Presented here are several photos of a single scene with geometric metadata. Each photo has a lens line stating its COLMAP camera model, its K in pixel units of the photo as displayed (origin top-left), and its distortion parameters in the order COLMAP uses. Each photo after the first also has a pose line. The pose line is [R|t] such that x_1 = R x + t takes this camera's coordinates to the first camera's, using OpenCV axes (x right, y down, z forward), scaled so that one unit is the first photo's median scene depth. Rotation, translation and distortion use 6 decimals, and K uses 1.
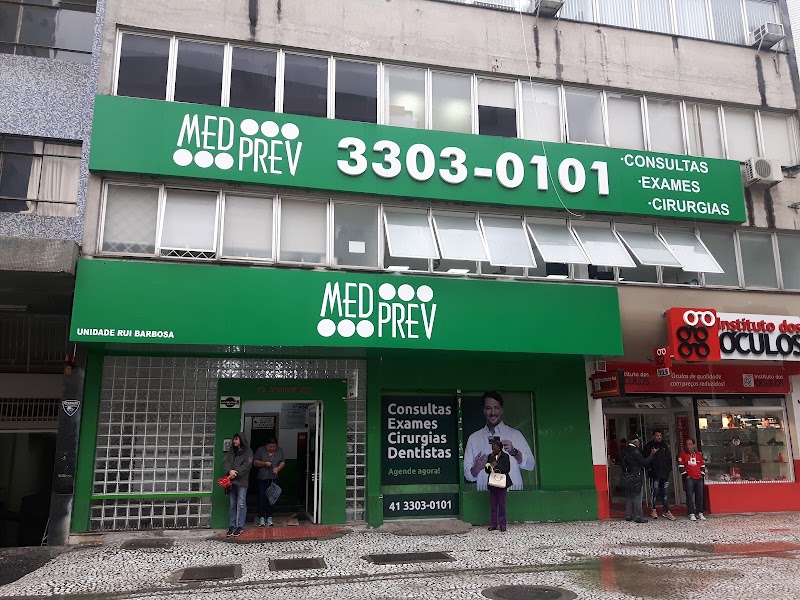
lens RADIAL K [[644.0, 0, 399.9], [0, 644.0, 331.3], [0, 0, 1]] dist [0.106064, -0.138812]
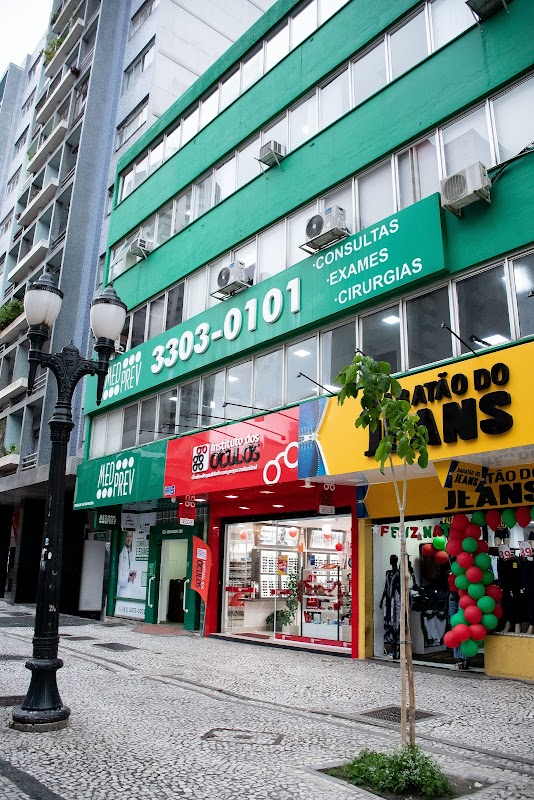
lens RADIAL K [[606.9, 0, 267.0], [0, 606.9, 400.0], [0, 0, 1]] dist [-0.081238, 0.002083]
pose [[0.466706, -0.220039, -0.856603, 1.076078], [0.151443, 0.974133, -0.167718, 0.064058], [0.871350, -0.051451, 0.487957, 0.544605]]
